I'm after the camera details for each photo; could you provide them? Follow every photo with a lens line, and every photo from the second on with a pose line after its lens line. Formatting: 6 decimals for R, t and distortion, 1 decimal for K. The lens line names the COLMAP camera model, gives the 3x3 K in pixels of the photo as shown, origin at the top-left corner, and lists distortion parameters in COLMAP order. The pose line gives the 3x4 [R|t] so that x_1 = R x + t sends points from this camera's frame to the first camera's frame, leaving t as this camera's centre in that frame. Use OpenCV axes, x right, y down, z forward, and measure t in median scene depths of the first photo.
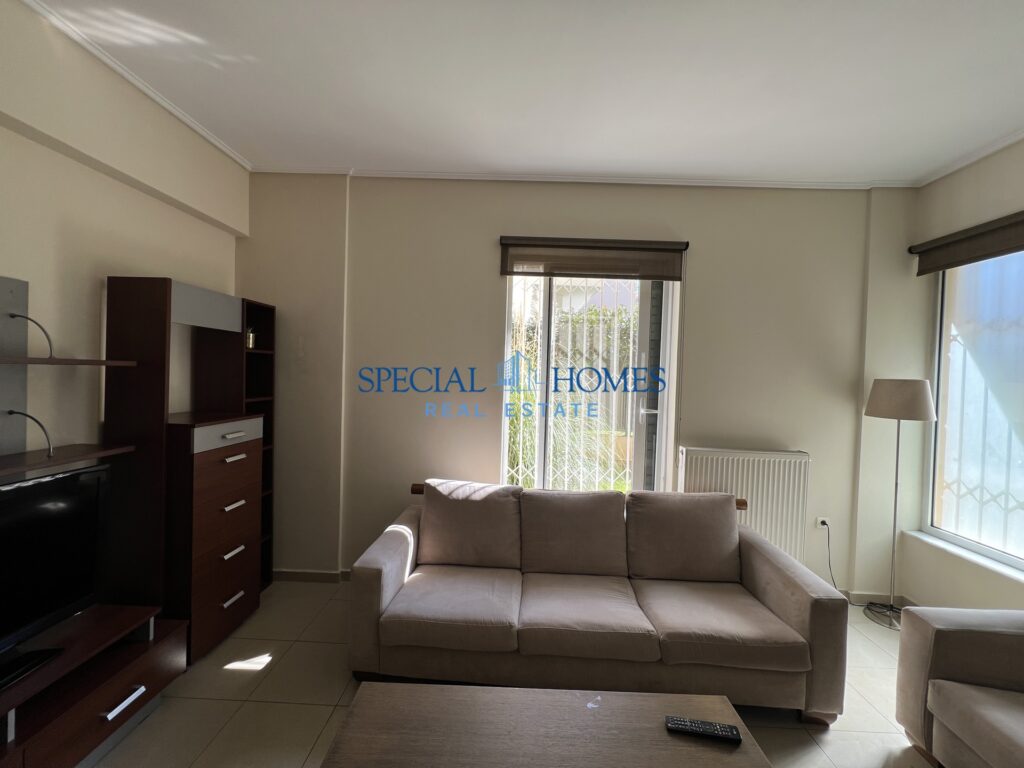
lens RADIAL K [[409.9, 0, 508.9], [0, 409.9, 380.7], [0, 0, 1]] dist [0.000331, 0.000299]
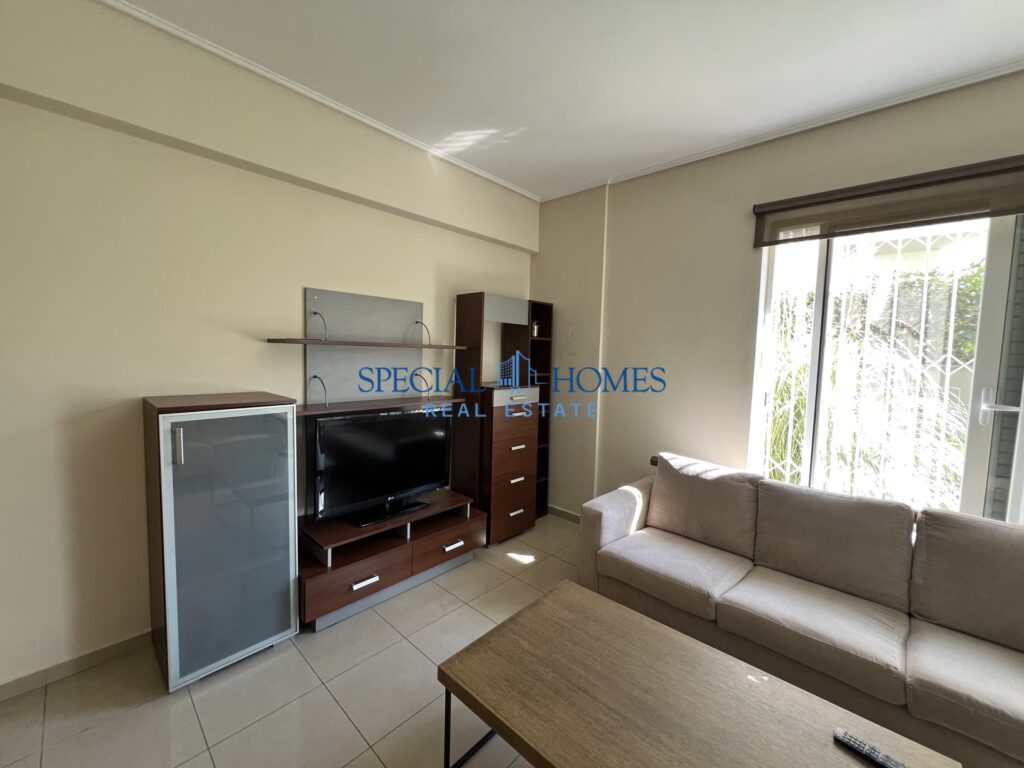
lens RADIAL K [[409.9, 0, 511.9], [0, 409.9, 380.8], [0, 0, 1]] dist [0.000331, 0.000299]
pose [[0.752699, 0.035375, -0.657414, 0.215081], [-0.016073, 0.999245, 0.035365, 0.021147], [0.658169, -0.016052, 0.752699, -0.071423]]
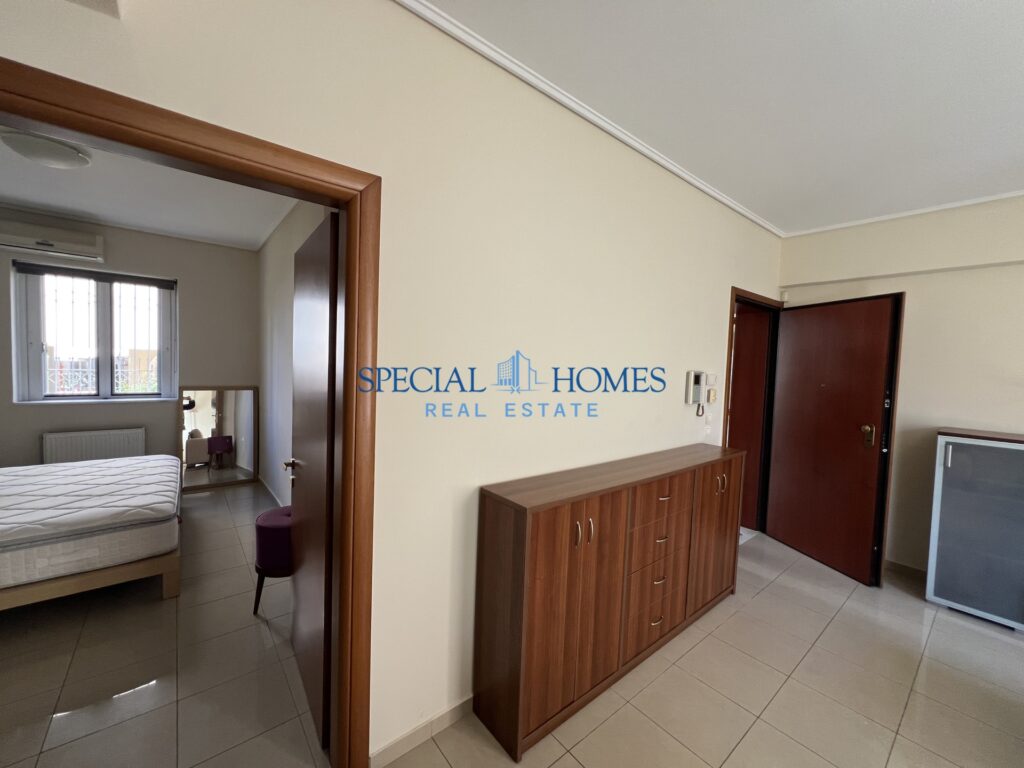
lens RADIAL K [[409.9, 0, 511.0], [0, 409.9, 383.8], [0, 0, 1]] dist [0.000331, 0.000299]
pose [[-0.758755, -0.025867, -0.650862, 1.010098], [-0.073702, 0.996204, 0.046327, -0.000335], [0.647193, 0.083121, -0.757781, 0.132409]]
